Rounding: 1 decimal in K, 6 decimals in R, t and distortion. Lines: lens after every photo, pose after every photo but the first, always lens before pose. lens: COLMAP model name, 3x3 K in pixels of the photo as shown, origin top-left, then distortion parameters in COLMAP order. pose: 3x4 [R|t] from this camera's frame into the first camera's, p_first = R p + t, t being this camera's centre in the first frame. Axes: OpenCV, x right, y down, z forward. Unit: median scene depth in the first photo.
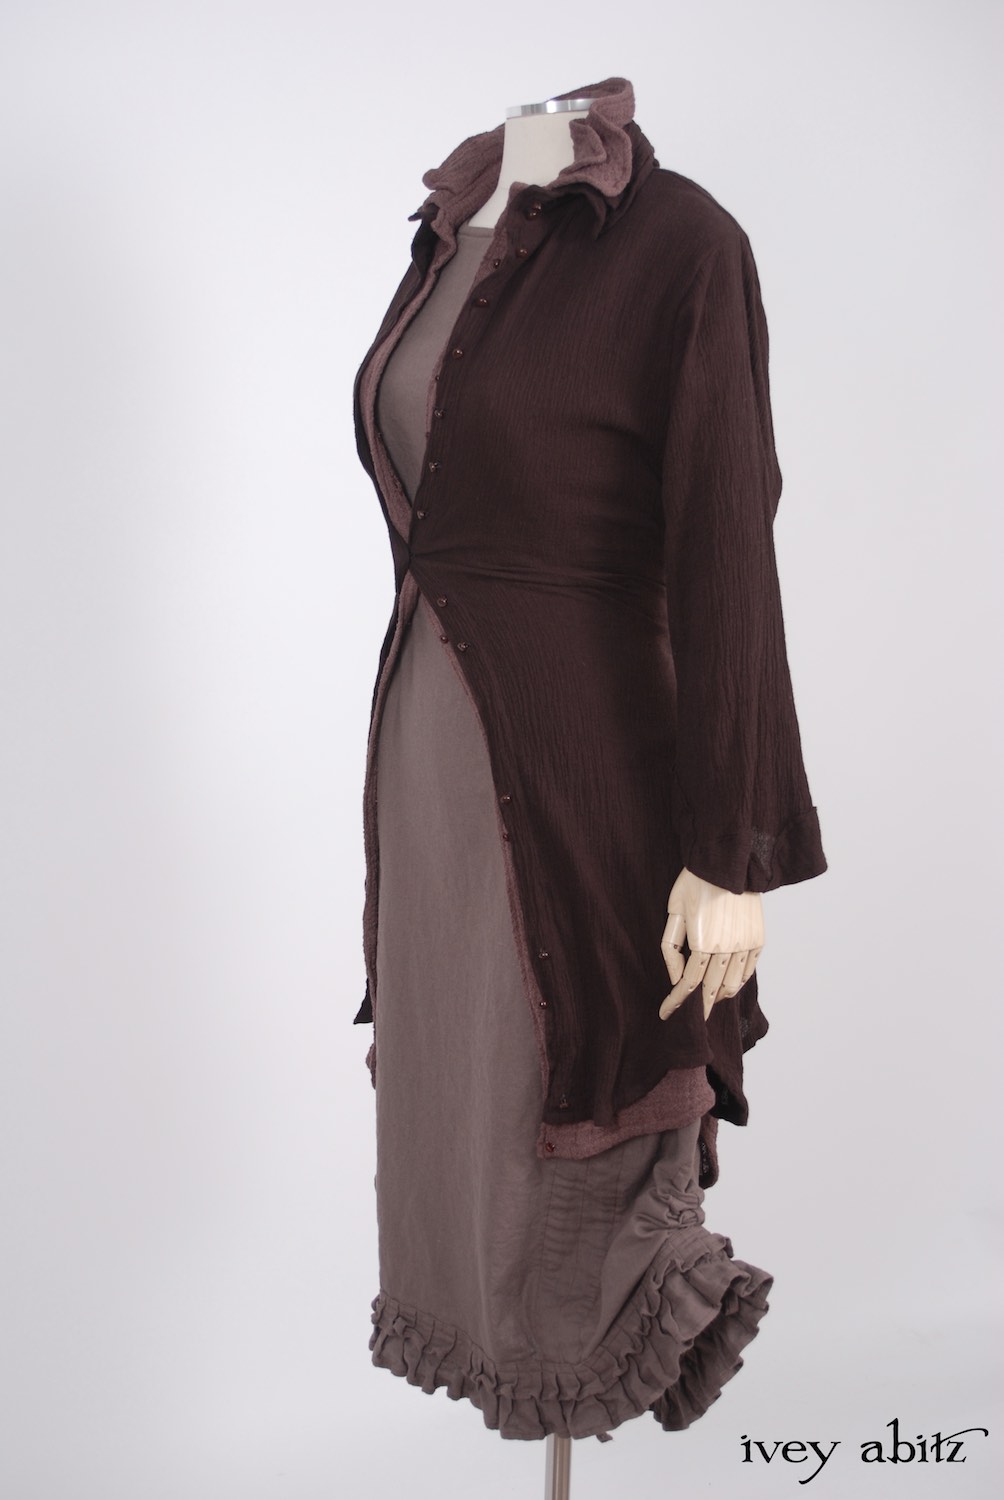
lens RADIAL K [[2037.5, 0, 548.5], [0, 2037.5, 724.8], [0, 0, 1]] dist [-0.084277, 0.000000]
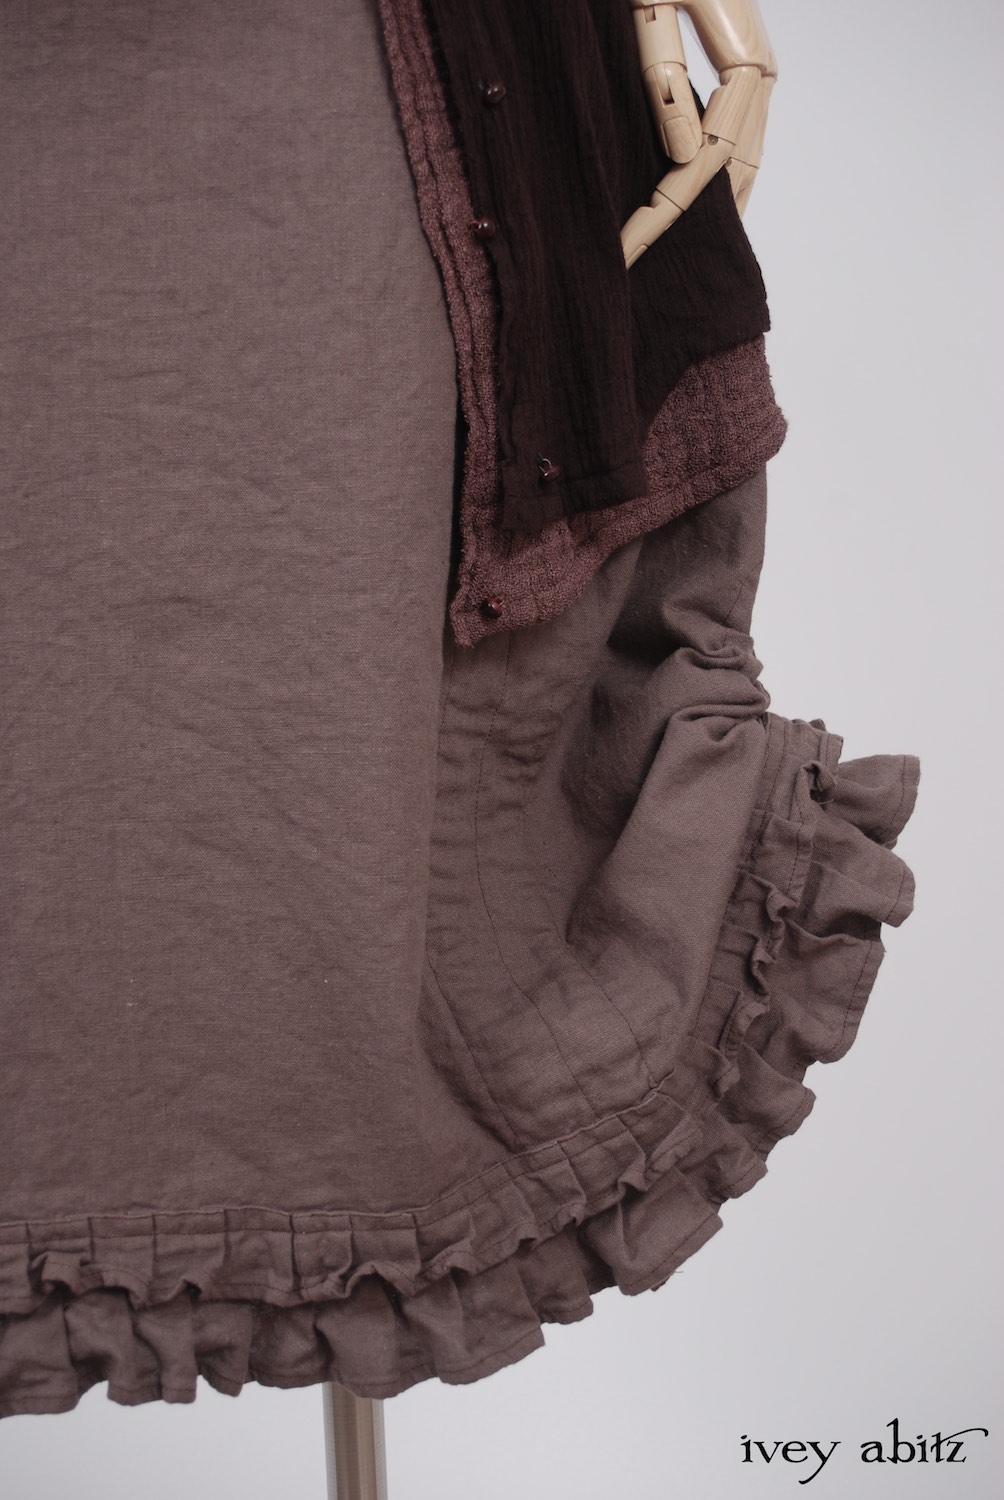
lens RADIAL K [[2719.4, 0, 530.1], [0, 2719.4, 763.0], [0, 0, 1]] dist [-0.069511, 0.000000]
pose [[0.595890, -0.167990, 0.785299, -0.442317], [0.213344, 0.975852, 0.046867, 0.217106], [-0.774209, 0.139611, 0.617340, 0.659132]]
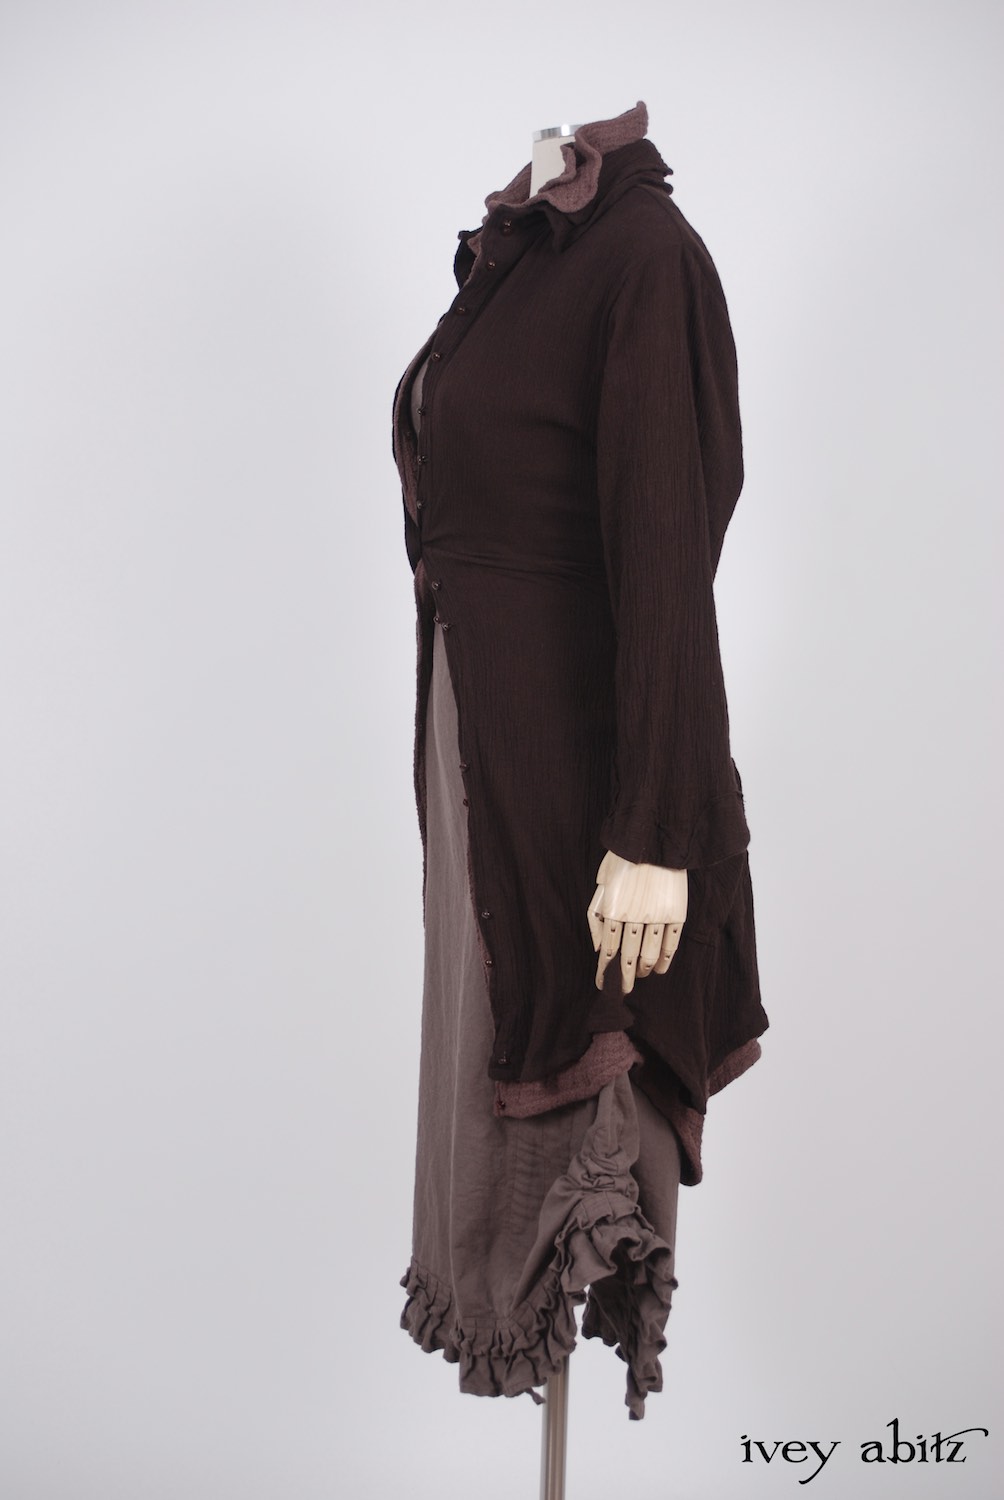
lens RADIAL K [[2719.4, 0, 498.7], [0, 2719.4, 735.3], [0, 0, 1]] dist [-0.069511, 0.000000]
pose [[0.909547, 0.051121, -0.412445, 0.575665], [-0.077144, 0.995927, -0.046681, 0.083776], [0.408379, 0.074276, 0.909786, -0.298461]]
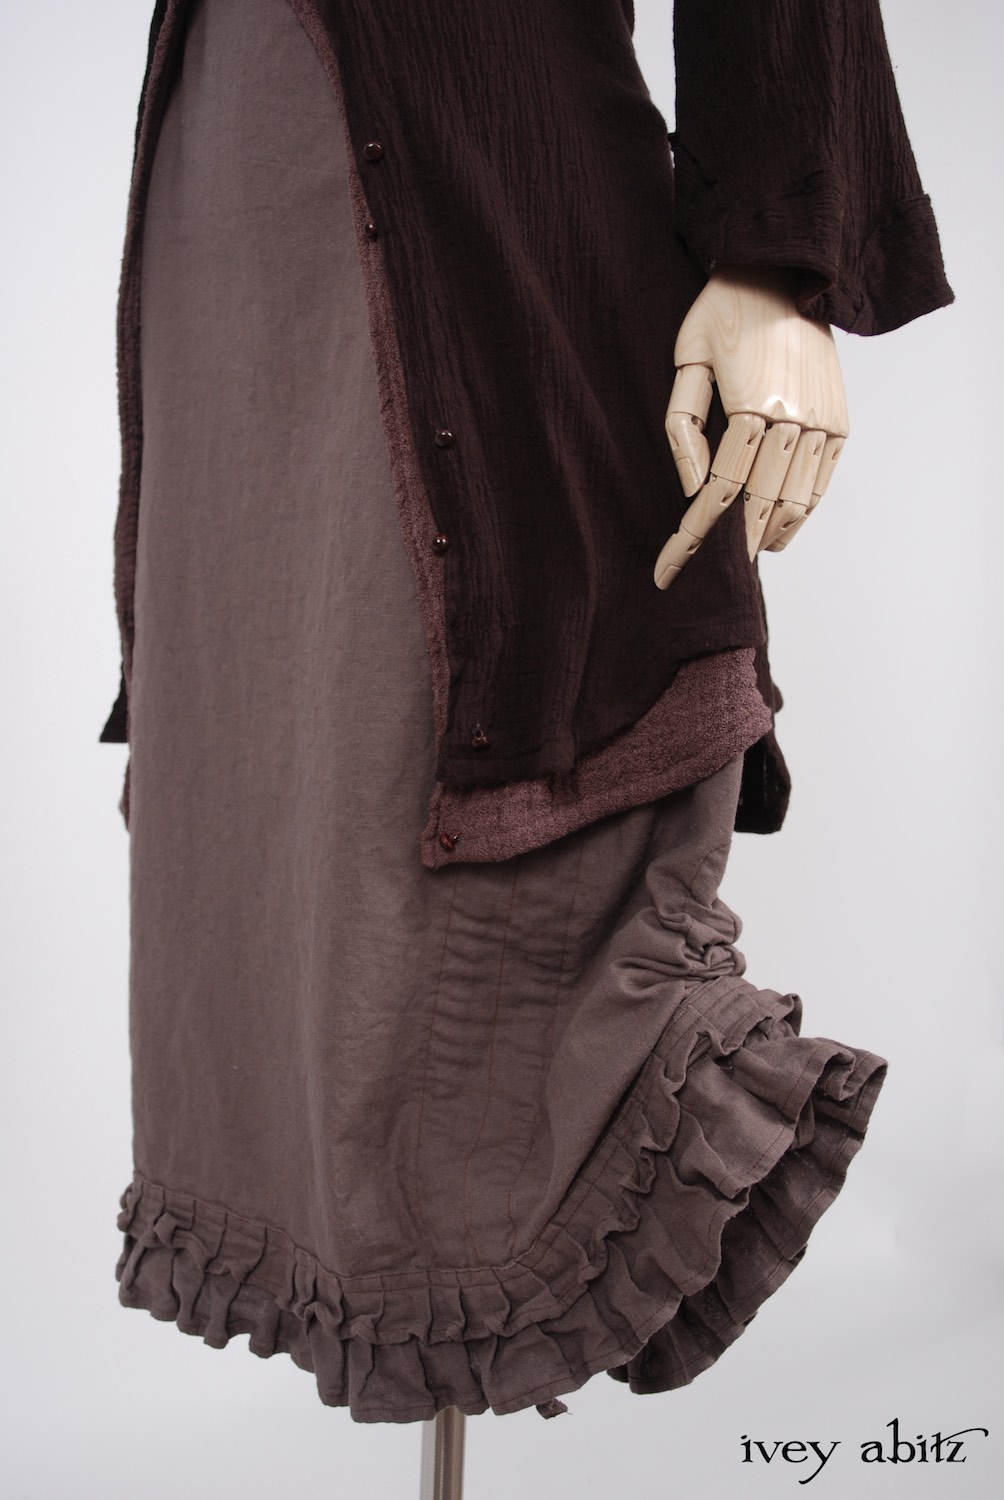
lens RADIAL K [[1463.5, 0, 502.0], [0, 1463.5, 744.4], [0, 0, 1]] dist [-0.110336, 0.000000]
pose [[0.992277, 0.002364, 0.124021, -0.032843], [0.012015, 0.993285, -0.115070, 0.229145], [-0.123460, 0.115672, 0.985585, 0.626816]]
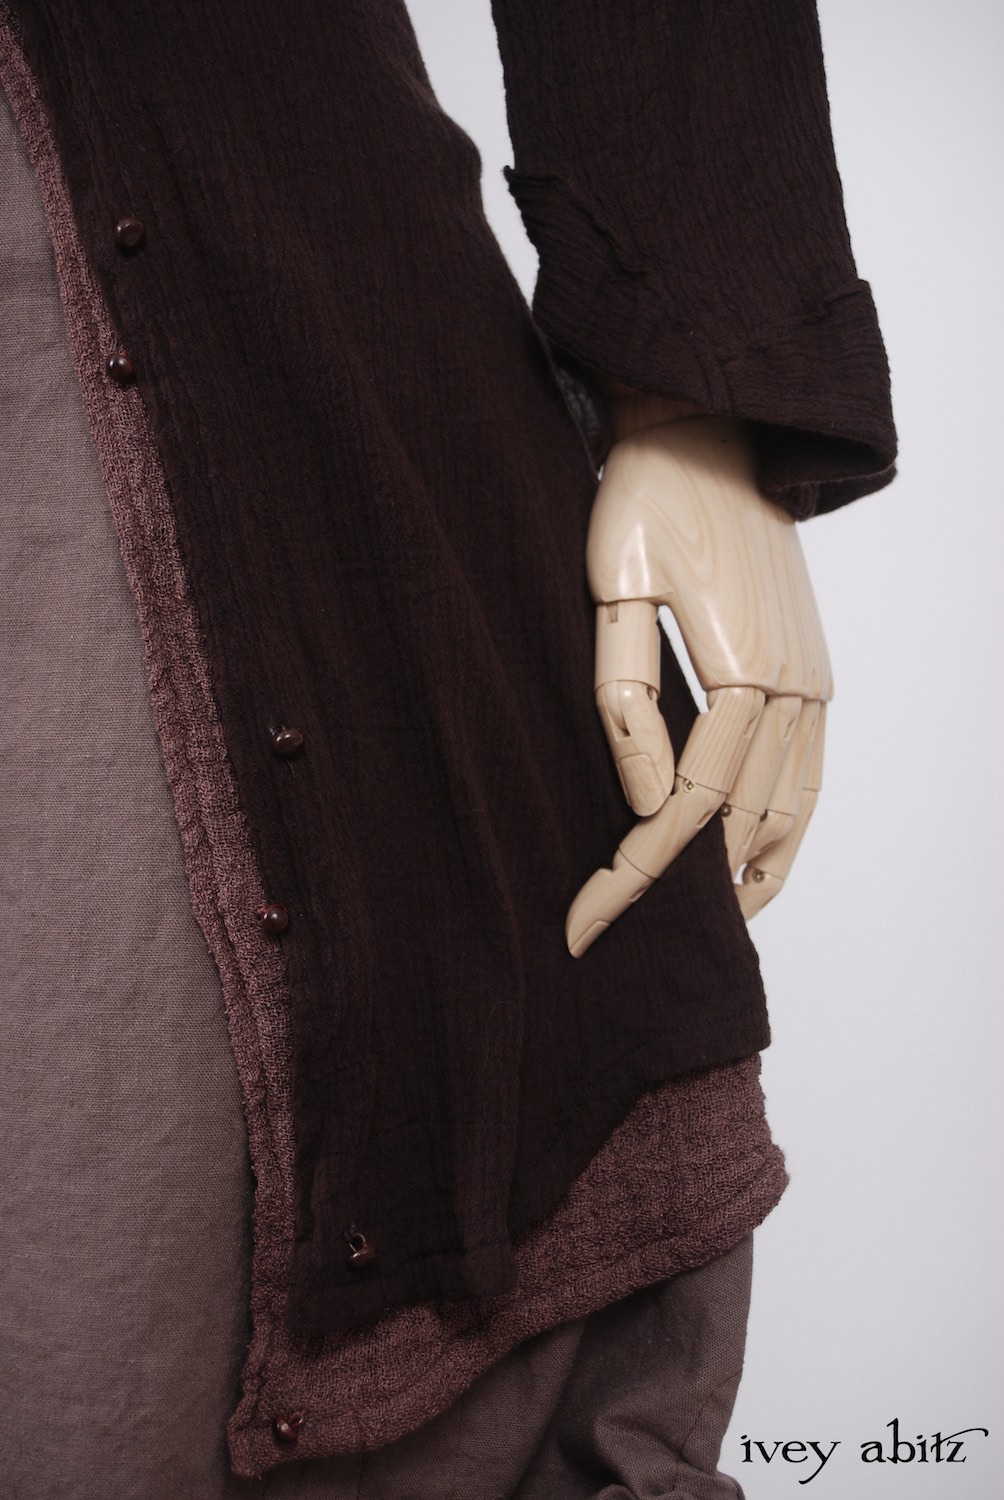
lens RADIAL K [[2719.4, 0, 503.2], [0, 2719.4, 727.9], [0, 0, 1]] dist [-0.069511, 0.000000]
pose [[0.833380, -0.023356, 0.552207, -0.194572], [0.129673, 0.979482, -0.154271, 0.174396], [-0.537274, 0.200172, 0.819309, 0.636263]]
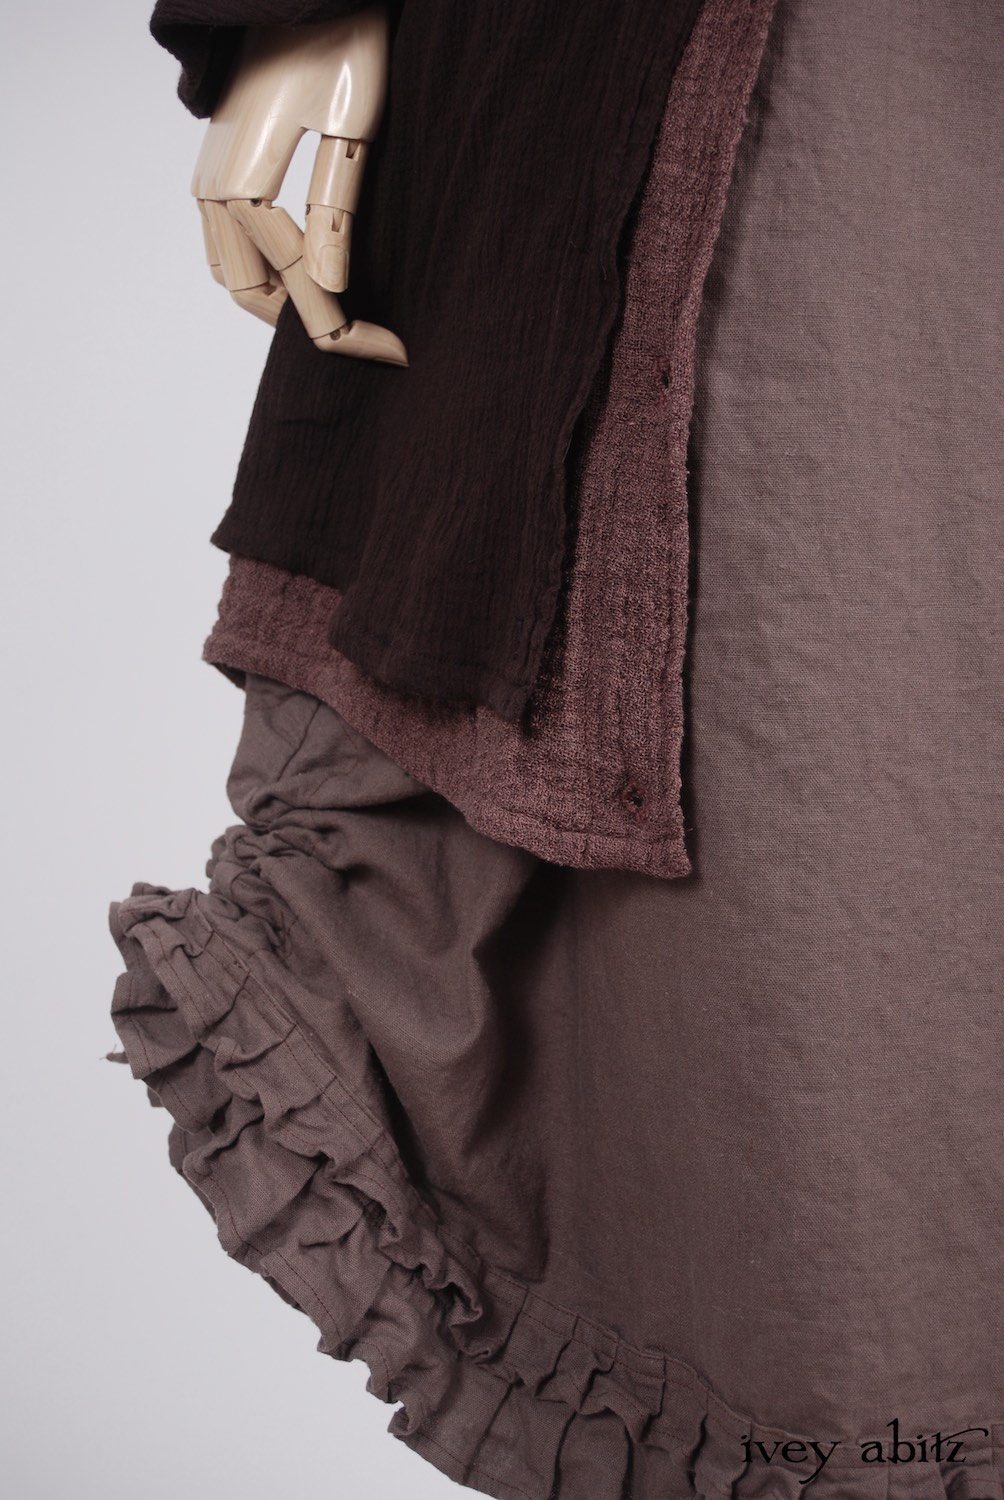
lens RADIAL K [[2413.8, 0, 500.8], [0, 2413.8, 755.8], [0, 0, 1]] dist [-0.064595, 0.000000]
pose [[0.336828, -0.115217, 0.934490, -0.510813], [0.167708, 0.983956, 0.060867, 0.148381], [-0.926510, 0.136220, 0.350747, 1.000410]]
